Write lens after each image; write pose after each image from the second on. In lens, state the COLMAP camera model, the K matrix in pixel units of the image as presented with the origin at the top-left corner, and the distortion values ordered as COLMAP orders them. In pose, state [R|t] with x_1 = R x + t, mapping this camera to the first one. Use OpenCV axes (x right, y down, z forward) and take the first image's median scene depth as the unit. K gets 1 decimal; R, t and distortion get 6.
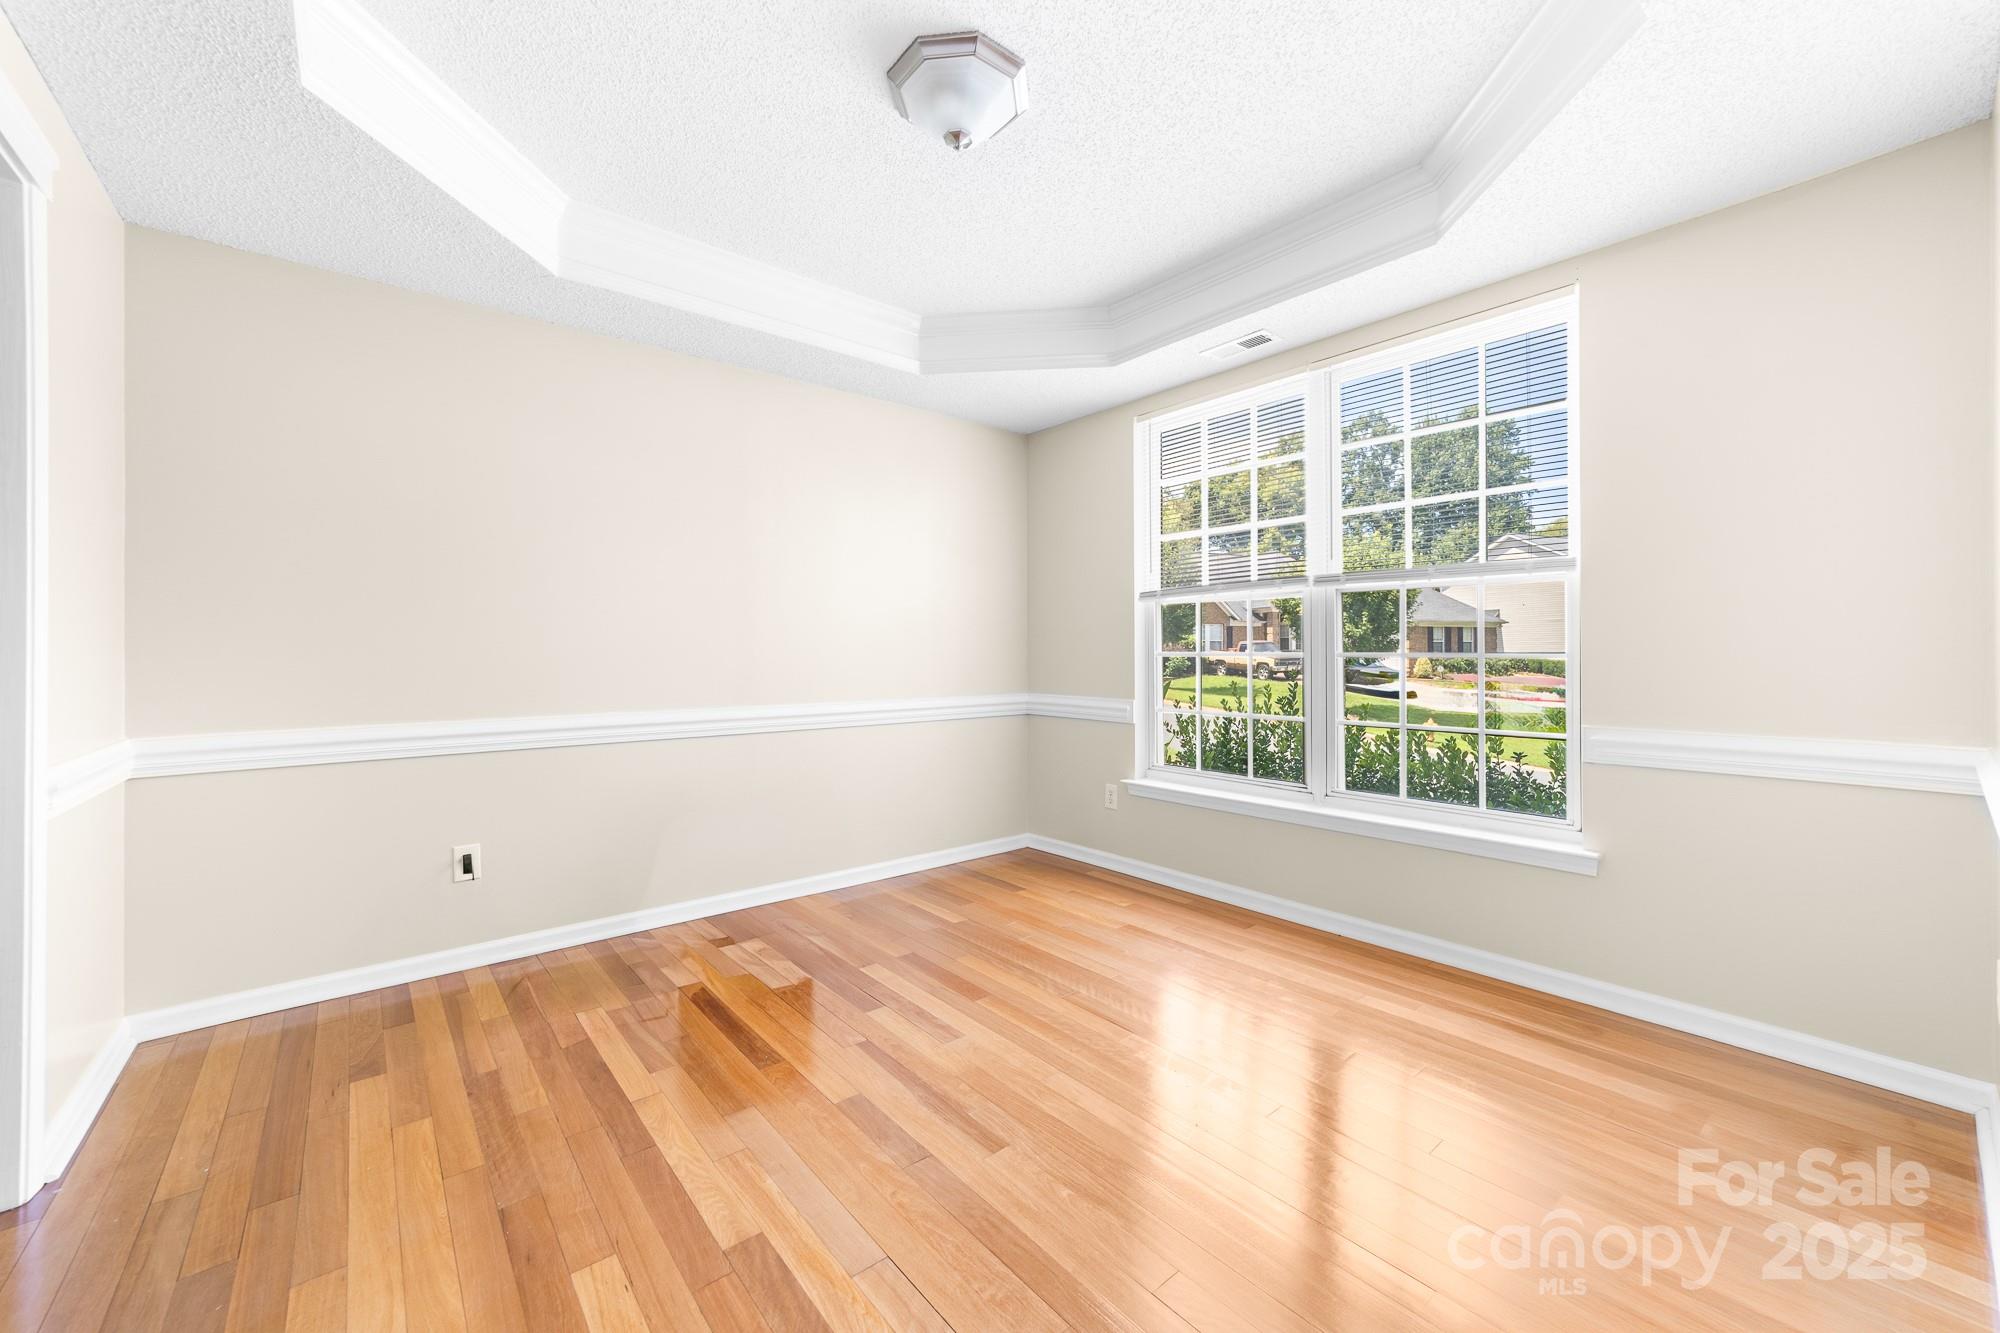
lens RADIAL K [[770.0, 0, 990.7], [0, 770.0, 659.1], [0, 0, 1]] dist [-0.009693, 0.004586]
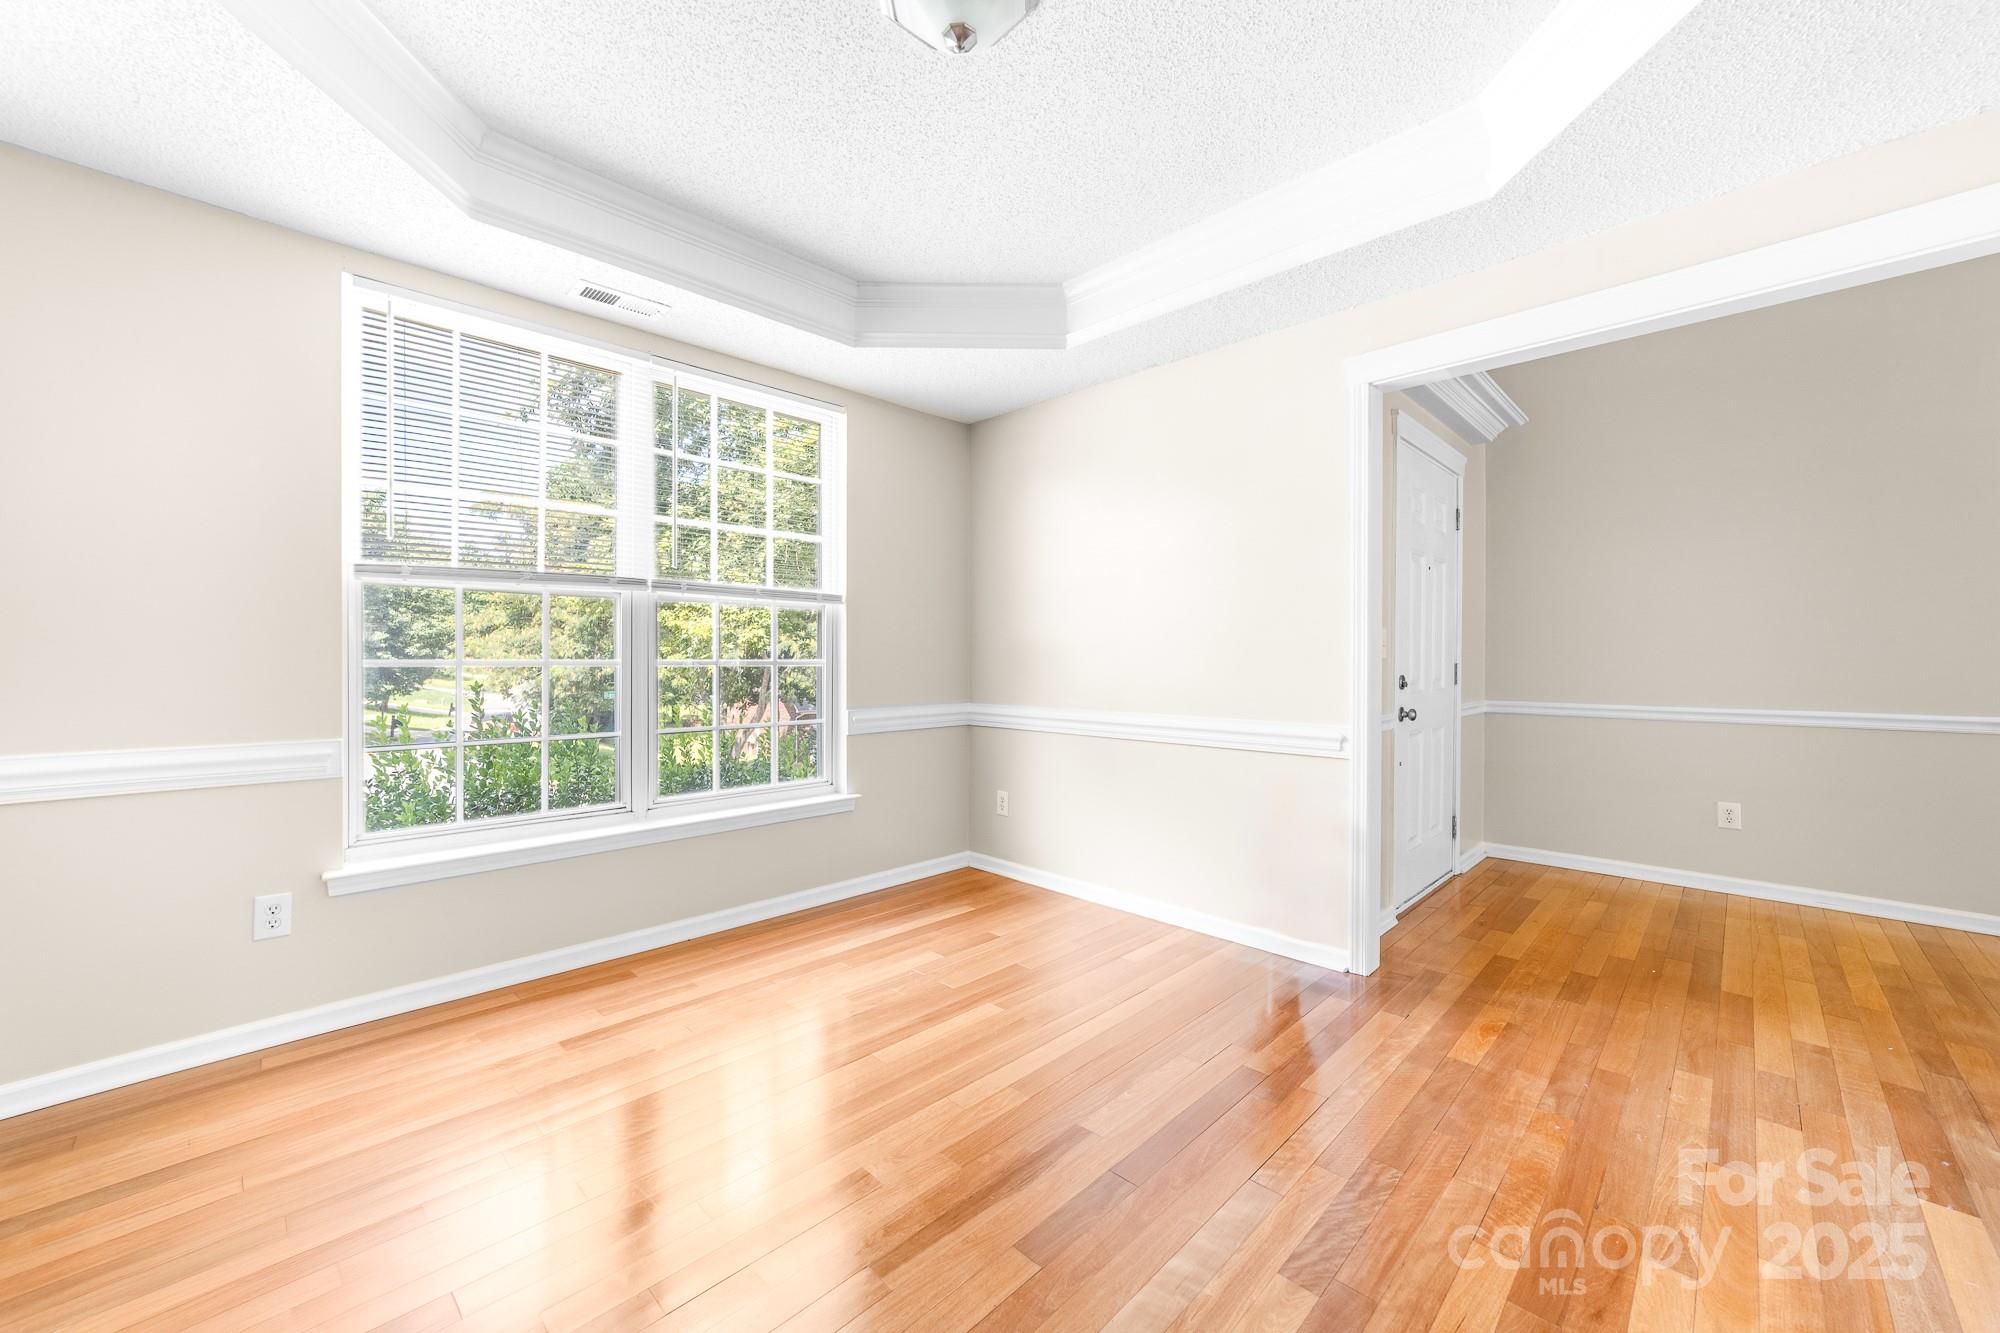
lens RADIAL K [[770.0, 0, 990.5], [0, 770.0, 657.5], [0, 0, 1]] dist [-0.009693, 0.004586]
pose [[-0.080158, 0.000838, 0.996782, -0.594924], [0.008437, 0.999964, -0.000162, -0.006890], [-0.996746, 0.008397, -0.080162, 0.698737]]
